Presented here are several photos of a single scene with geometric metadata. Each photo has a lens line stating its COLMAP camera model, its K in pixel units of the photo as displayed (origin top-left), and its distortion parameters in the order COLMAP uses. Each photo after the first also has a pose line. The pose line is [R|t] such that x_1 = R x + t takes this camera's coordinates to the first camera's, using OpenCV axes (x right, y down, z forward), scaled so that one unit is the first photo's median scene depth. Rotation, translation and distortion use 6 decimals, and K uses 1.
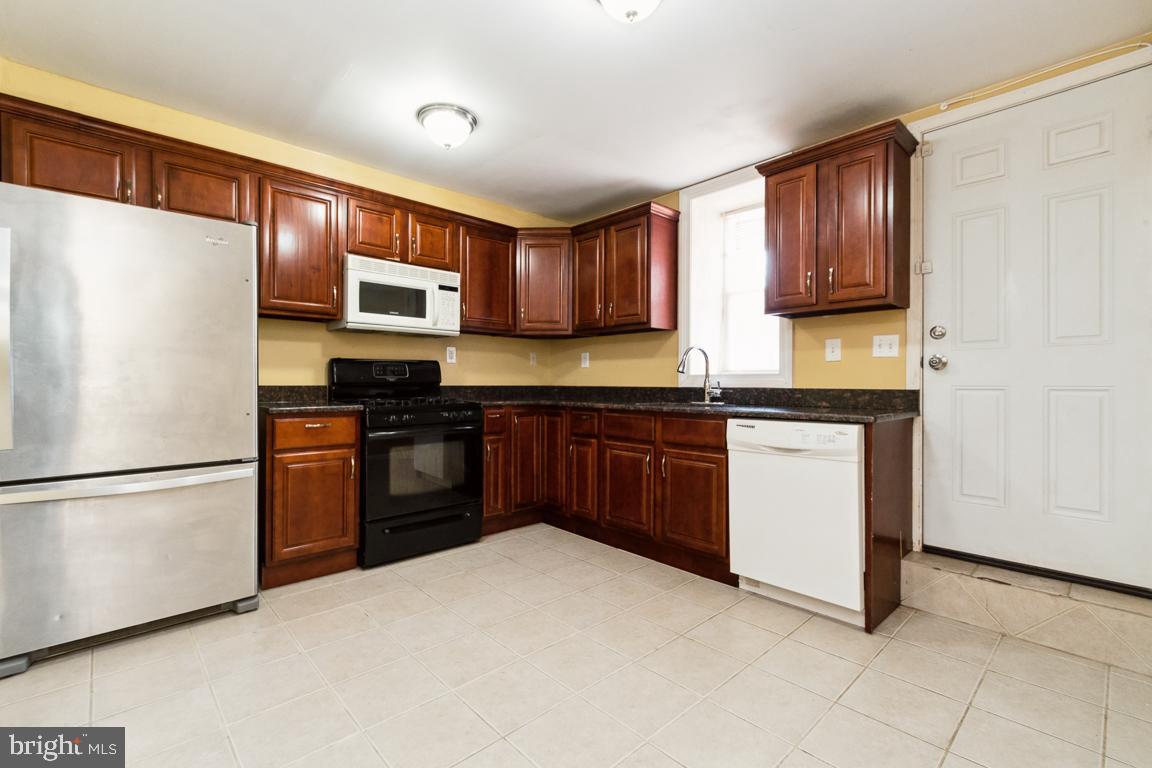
lens RADIAL K [[505.1, 0, 557.4], [0, 505.1, 388.7], [0, 0, 1]] dist [0.002288, 0.000082]
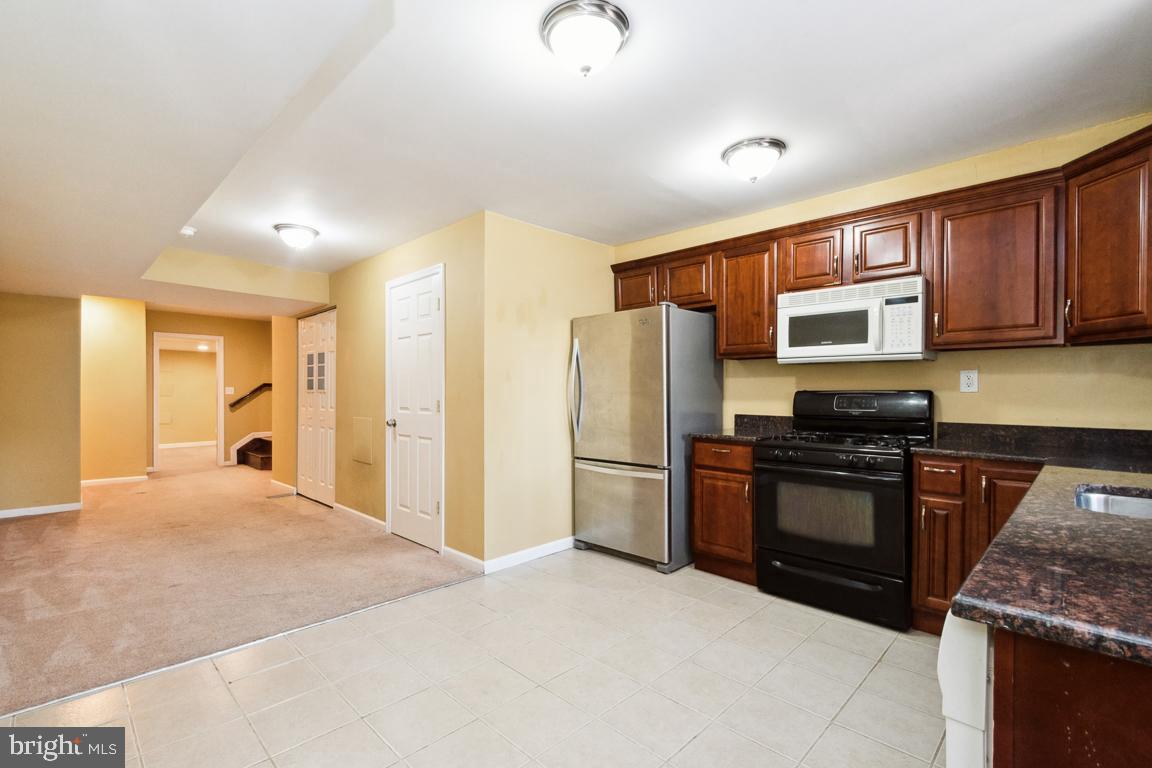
lens RADIAL K [[521.7, 0, 569.8], [0, 521.7, 402.1], [0, 0, 1]] dist [0.021693, -0.012959]
pose [[0.055321, 0.017275, -0.998319, 0.654239], [-0.015169, 0.999749, 0.016459, -0.050764], [0.998353, 0.014233, 0.055569, 0.495584]]
